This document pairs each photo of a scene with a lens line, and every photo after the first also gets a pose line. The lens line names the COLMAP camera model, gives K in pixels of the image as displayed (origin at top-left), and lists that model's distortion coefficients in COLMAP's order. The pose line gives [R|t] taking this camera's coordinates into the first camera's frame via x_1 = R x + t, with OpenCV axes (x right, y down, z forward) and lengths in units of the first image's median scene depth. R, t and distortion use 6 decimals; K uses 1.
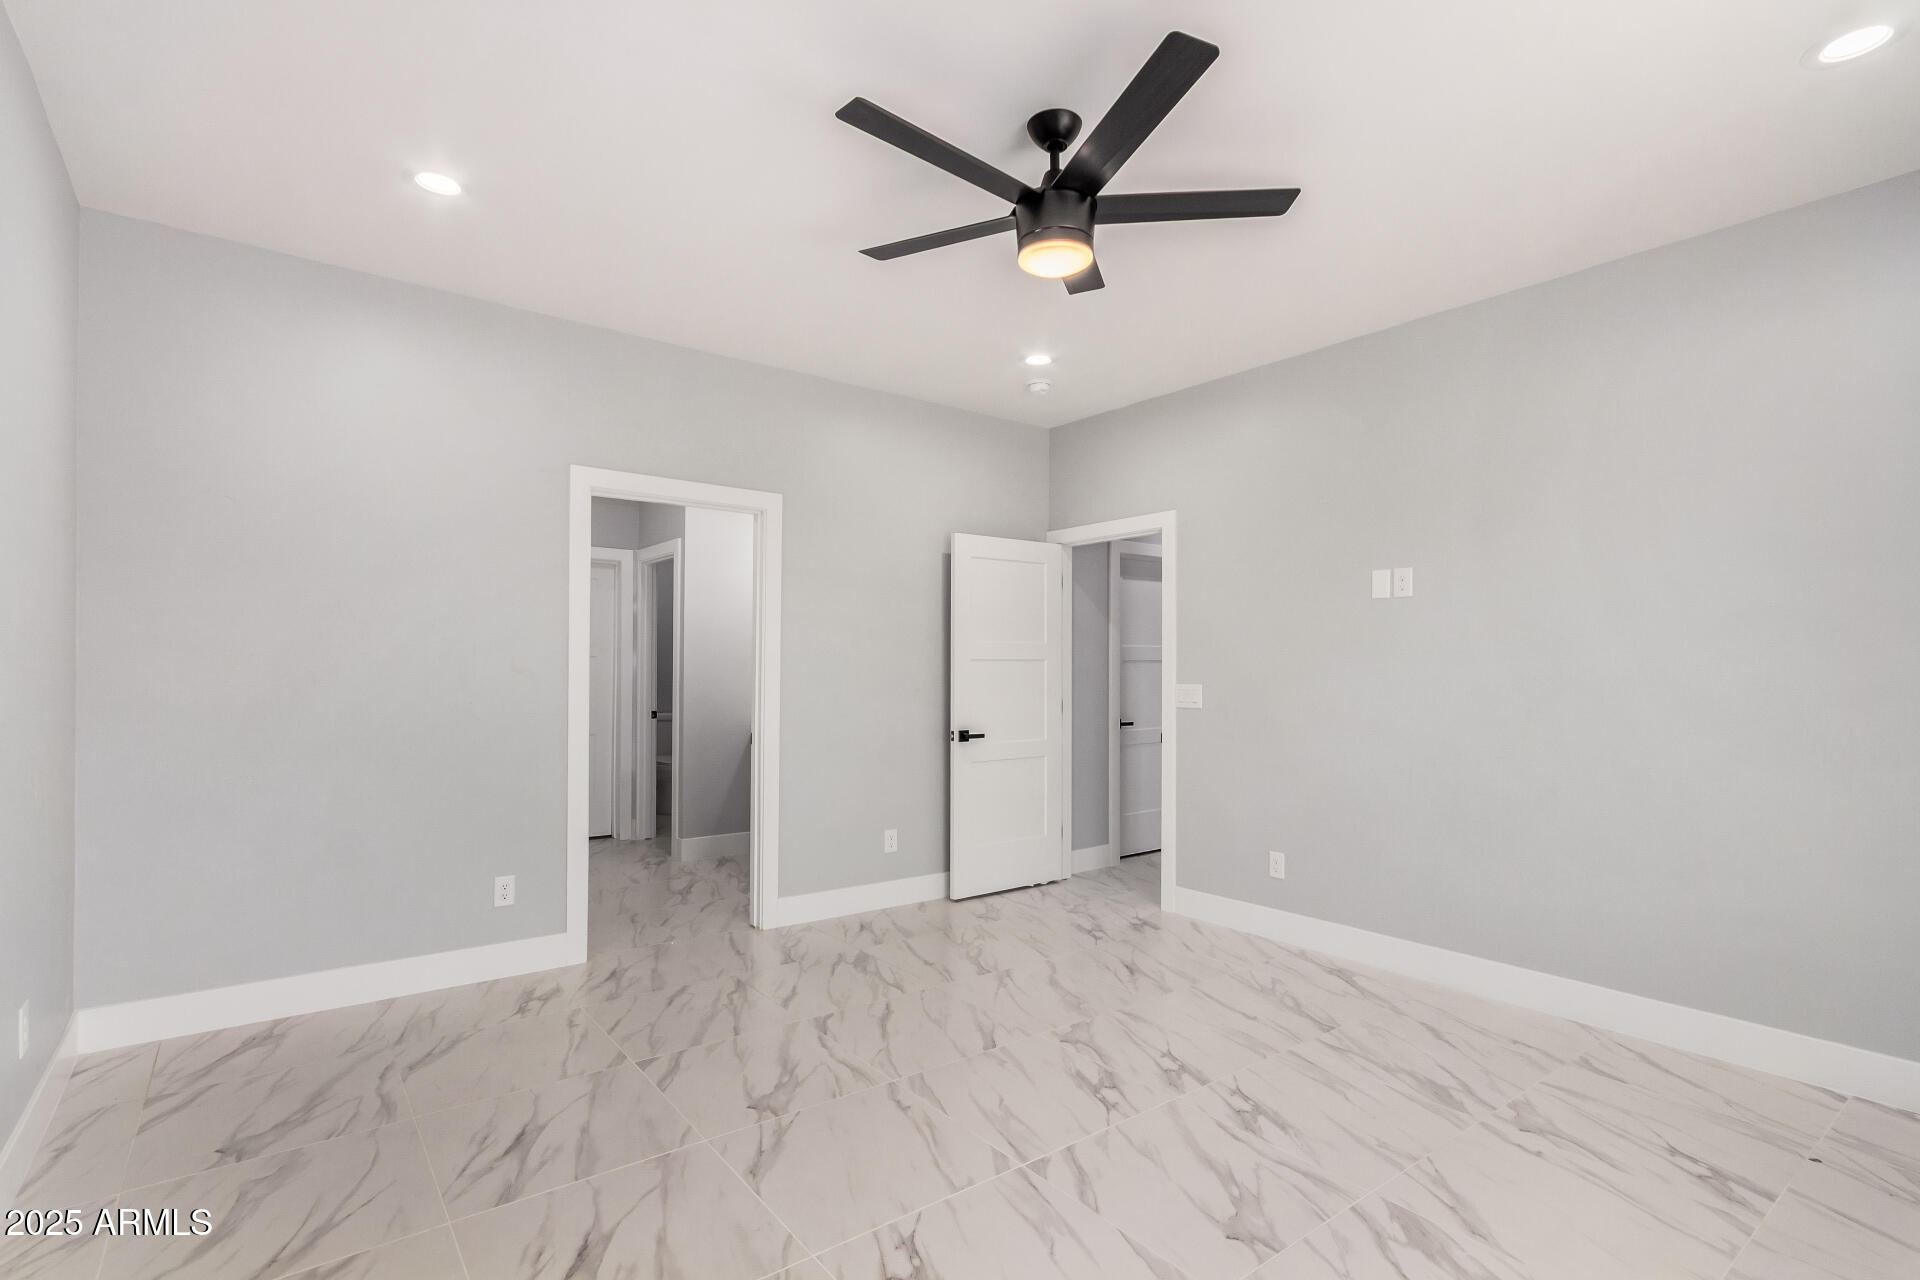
lens RADIAL K [[899.3, 0, 962.4], [0, 899.3, 649.1], [0, 0, 1]] dist [-0.003244, -0.000368]
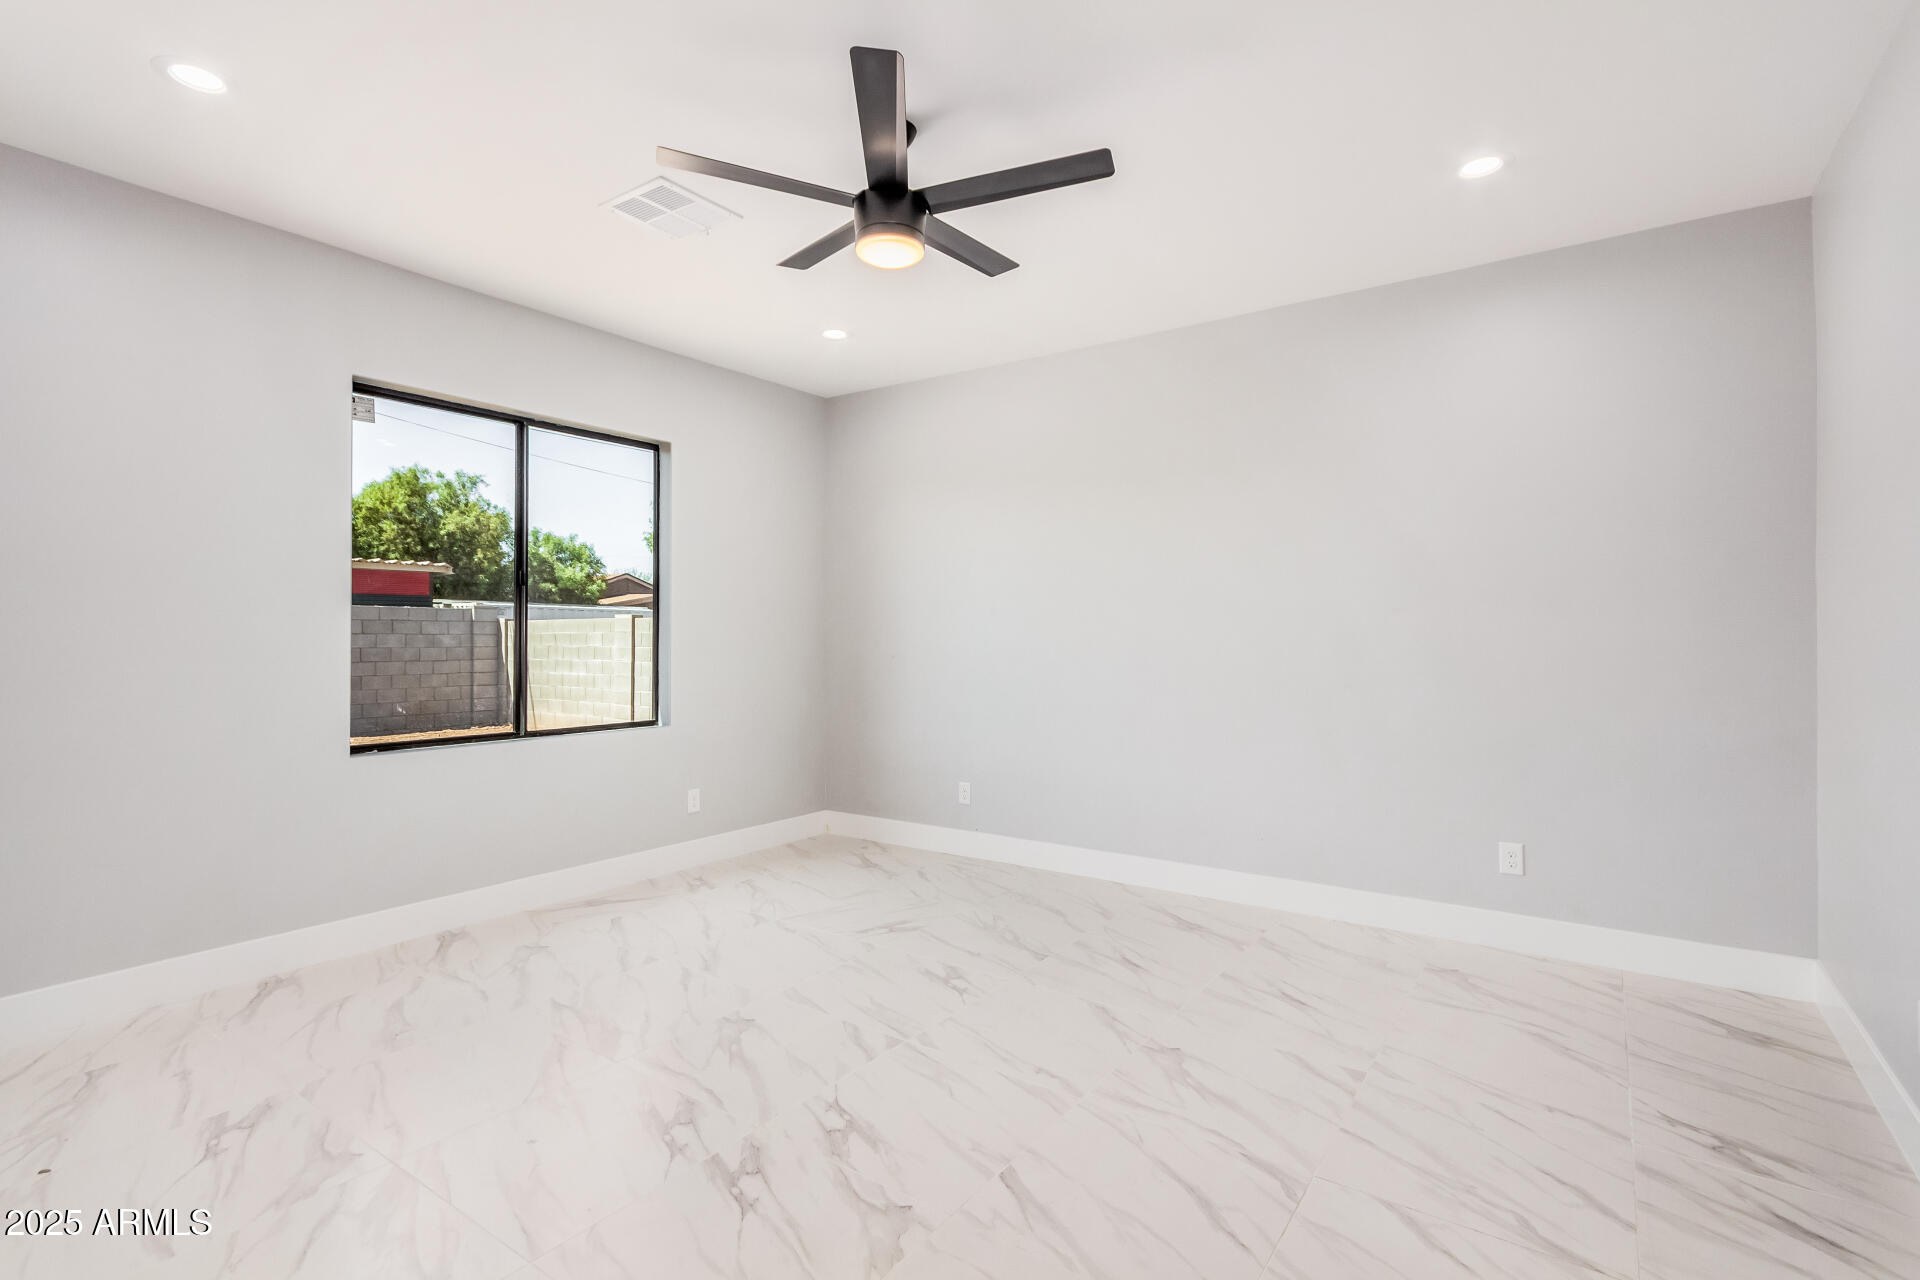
lens RADIAL K [[899.3, 0, 958.8], [0, 899.3, 638.0], [0, 0, 1]] dist [-0.003244, -0.000368]
pose [[-0.955683, -0.005375, -0.294350, 0.300831], [0.000805, 0.999782, -0.020872, 0.050654], [0.294398, -0.020184, -0.955470, 1.835018]]
